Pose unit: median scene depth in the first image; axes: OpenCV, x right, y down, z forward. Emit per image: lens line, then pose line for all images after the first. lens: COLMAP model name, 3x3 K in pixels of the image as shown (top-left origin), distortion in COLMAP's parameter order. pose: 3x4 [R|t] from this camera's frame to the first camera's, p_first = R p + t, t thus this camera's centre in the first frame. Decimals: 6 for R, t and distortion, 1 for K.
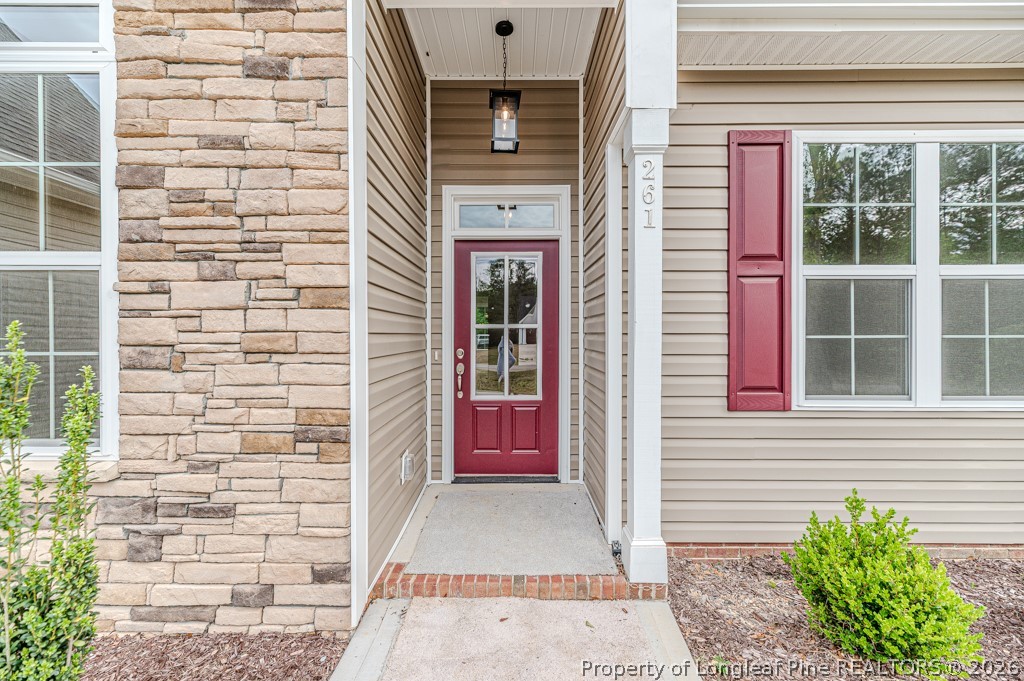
lens RADIAL K [[416.8, 0, 512.0], [0, 416.8, 340.5], [0, 0, 1]] dist [0.001238, -0.000253]
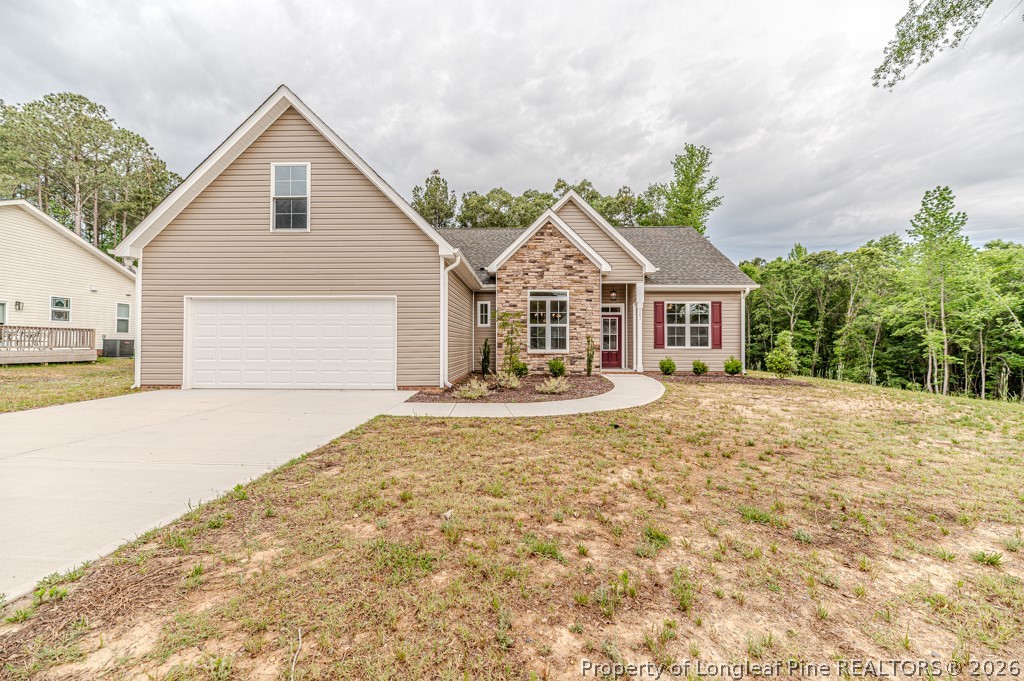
lens RADIAL K [[416.8, 0, 512.0], [0, 416.8, 340.5], [0, 0, 1]] dist [0.001238, -0.000253]
pose [[0.999773, 0.003520, -0.021004, -1.410336], [-0.003962, 0.999770, -0.021068, 0.192461], [0.020925, 0.021147, 0.999557, -5.085953]]
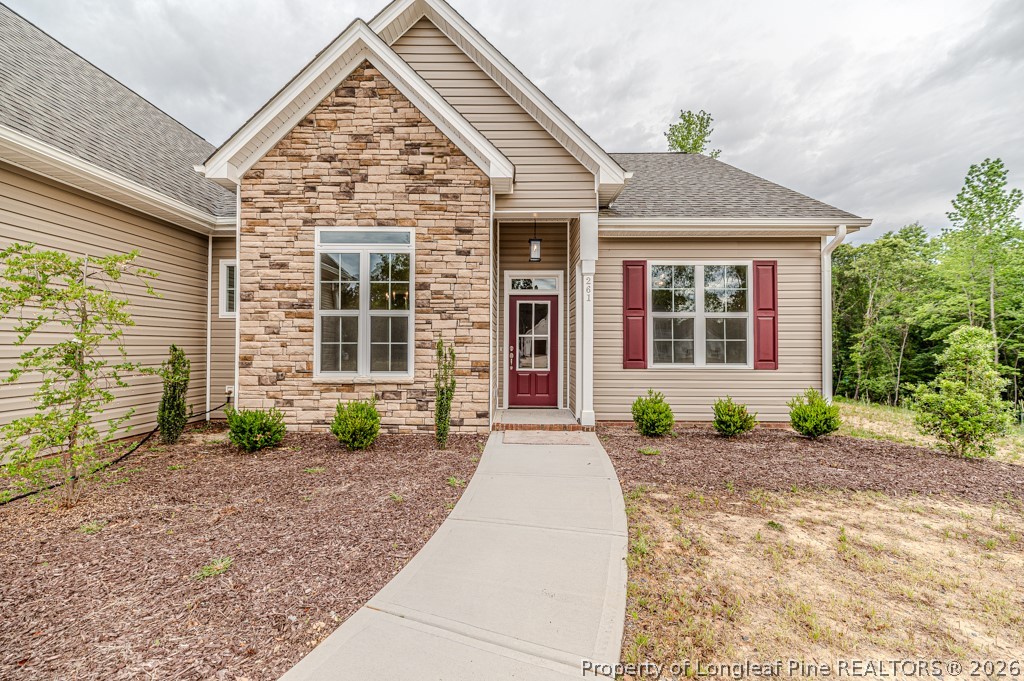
lens RADIAL K [[416.8, 0, 512.0], [0, 416.8, 340.5], [0, 0, 1]] dist [0.001238, -0.000253]
pose [[0.999953, 0.005449, -0.007997, -0.151152], [-0.005683, 0.999548, -0.029535, 0.076761], [0.007832, 0.029579, 0.999532, -1.618666]]
